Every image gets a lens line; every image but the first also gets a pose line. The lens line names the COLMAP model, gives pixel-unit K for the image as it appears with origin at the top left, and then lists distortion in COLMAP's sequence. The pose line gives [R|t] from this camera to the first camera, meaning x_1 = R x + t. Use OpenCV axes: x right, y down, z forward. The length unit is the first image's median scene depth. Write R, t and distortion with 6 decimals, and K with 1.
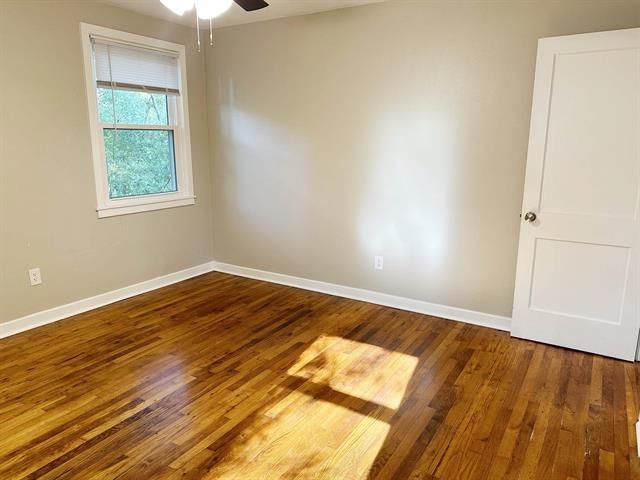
lens RADIAL K [[462.8, 0, 312.8], [0, 462.8, 243.0], [0, 0, 1]] dist [0.130726, -0.189221]
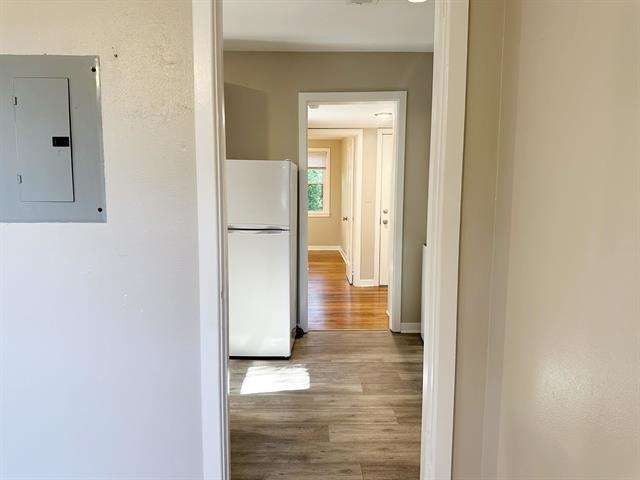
lens RADIAL K [[462.8, 0, 312.8], [0, 462.8, 243.0], [0, 0, 1]] dist [0.130726, -0.189221]
pose [[0.552970, 0.086902, -0.828657, 1.941143], [-0.183812, 0.982766, -0.019596, 0.115102], [0.812673, 0.163153, 0.559414, -0.315478]]
